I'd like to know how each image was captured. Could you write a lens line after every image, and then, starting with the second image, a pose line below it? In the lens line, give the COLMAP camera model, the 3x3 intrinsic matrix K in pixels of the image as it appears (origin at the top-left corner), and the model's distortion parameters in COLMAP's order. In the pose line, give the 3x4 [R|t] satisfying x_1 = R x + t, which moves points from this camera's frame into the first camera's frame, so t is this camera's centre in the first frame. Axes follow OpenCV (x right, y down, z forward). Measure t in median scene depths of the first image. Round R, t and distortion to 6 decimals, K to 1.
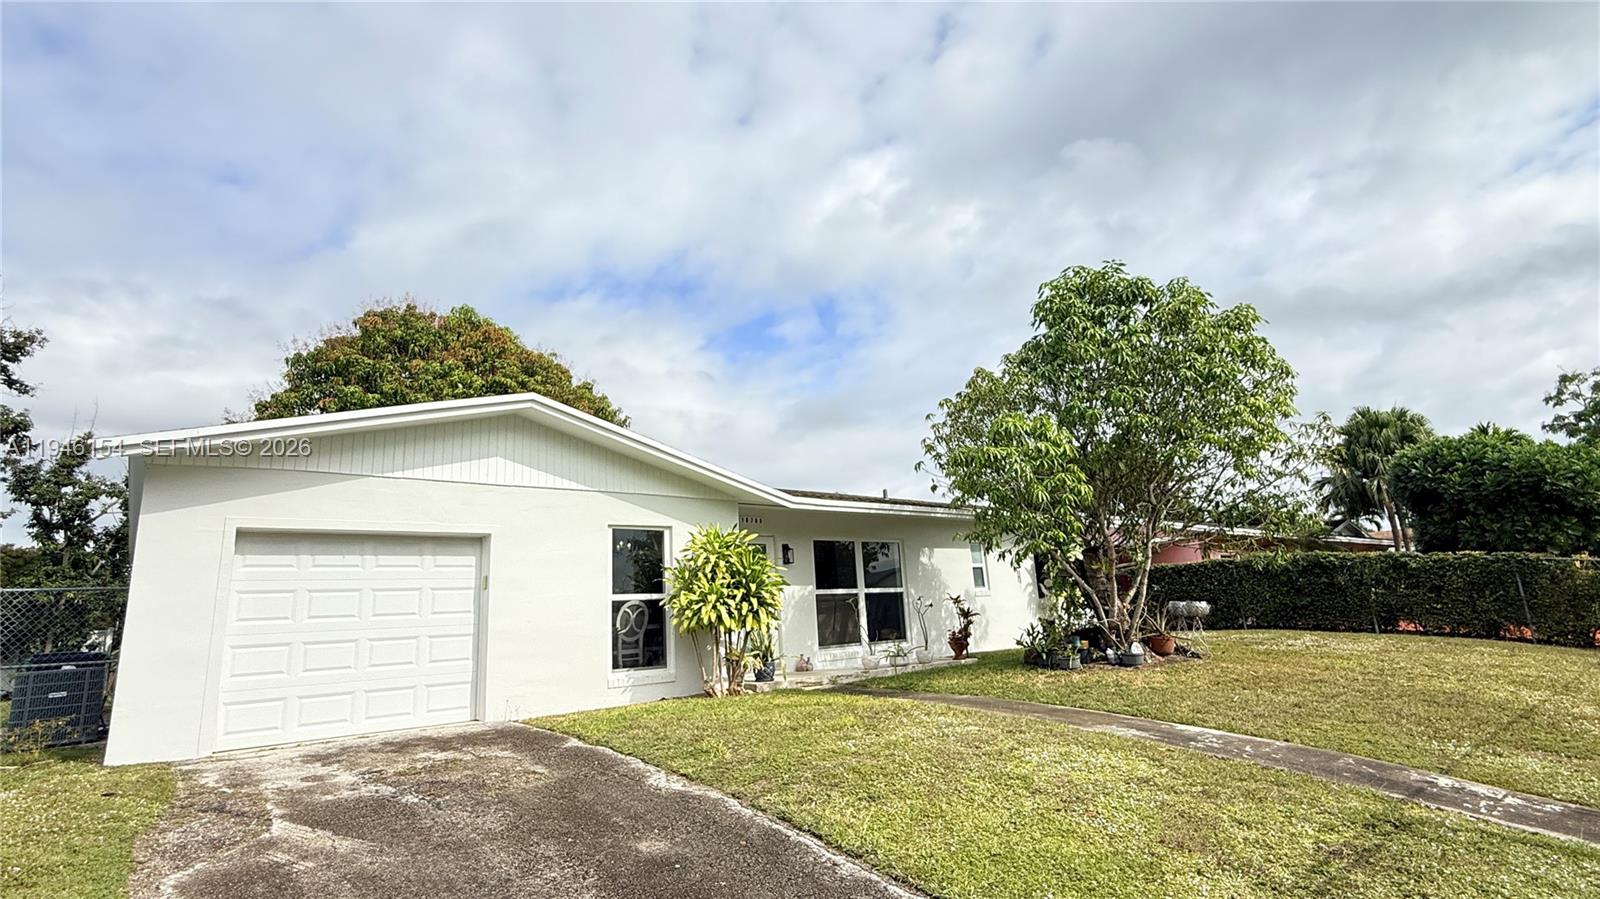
lens RADIAL K [[746.9, 0, 801.7], [0, 746.9, 448.9], [0, 0, 1]] dist [0.003696, -0.002698]
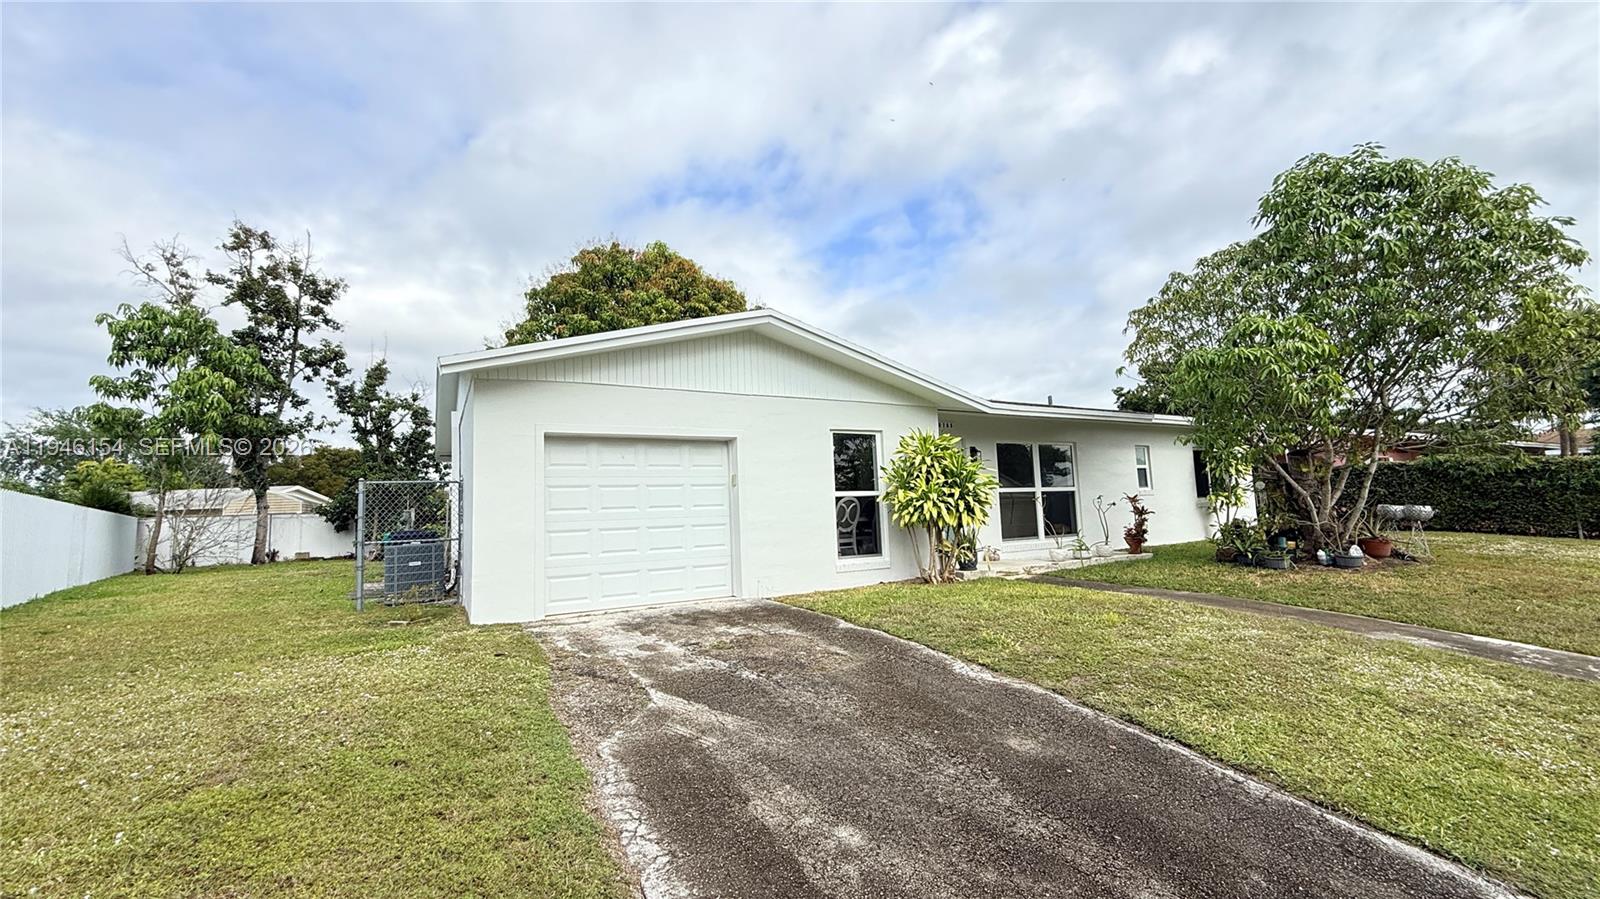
lens RADIAL K [[636.4, 0, 800.2], [0, 636.4, 447.0], [0, 0, 1]] dist [0.002564, -0.000673]
pose [[0.986070, 0.001682, -0.166325, -0.118128], [0.019609, 0.991800, 0.126284, 0.006051], [0.165174, -0.127786, 0.977951, 0.053415]]
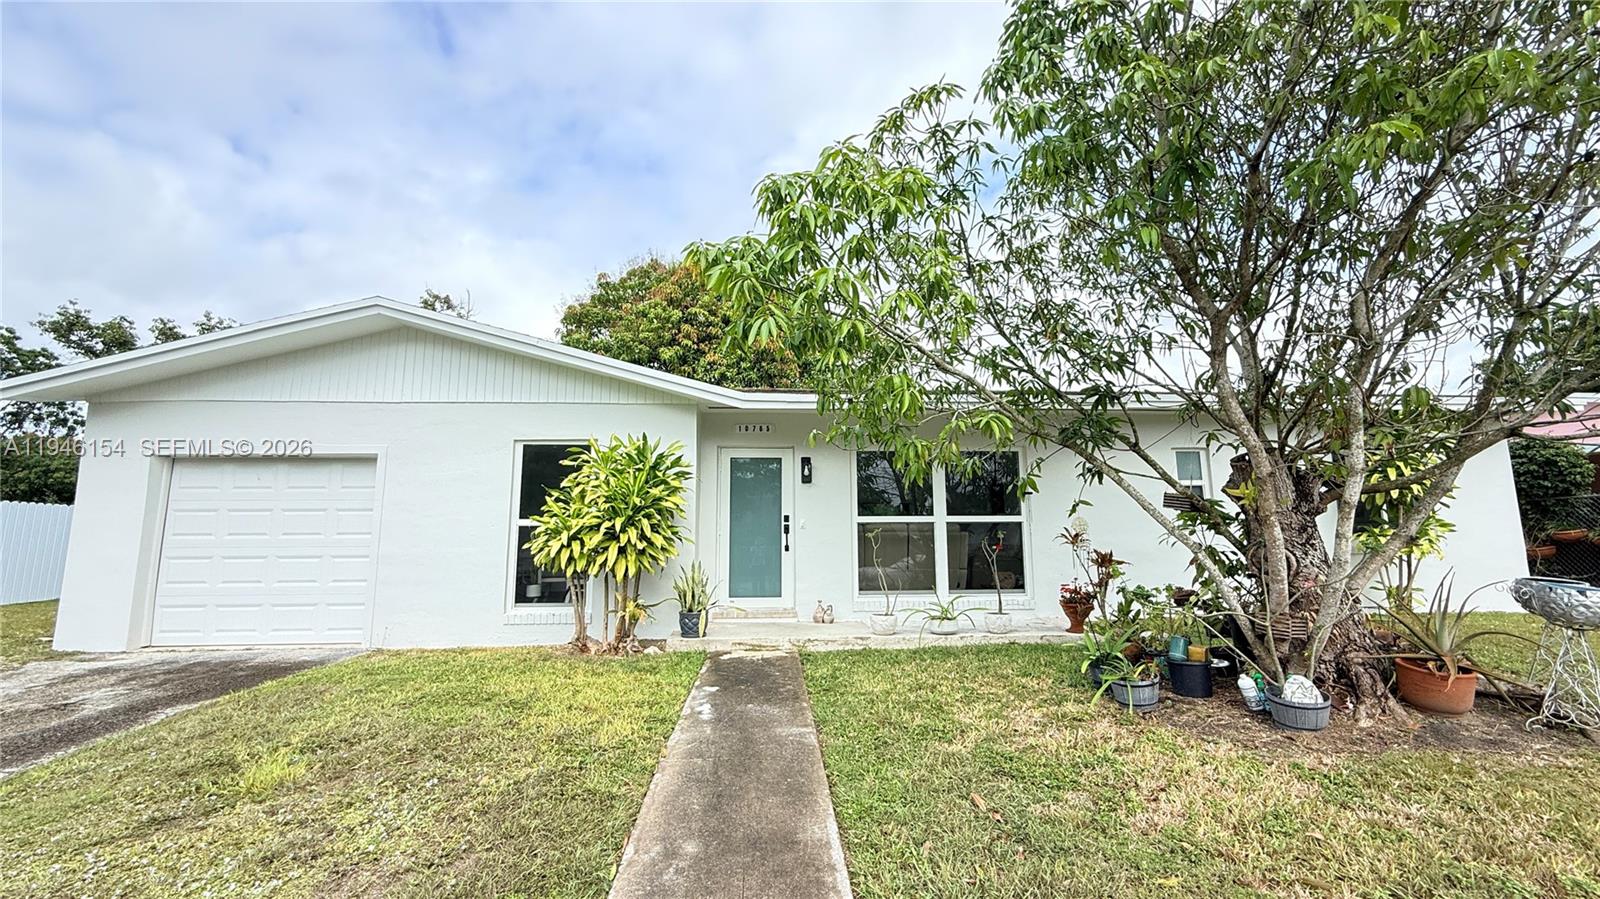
lens RADIAL K [[636.4, 0, 797.4], [0, 636.4, 447.1], [0, 0, 1]] dist [0.002564, -0.000673]
pose [[0.810476, -0.031472, -0.584926, 0.362150], [0.093638, 0.992676, 0.076333, 0.068719], [0.578240, -0.116637, 0.807486, 0.480707]]
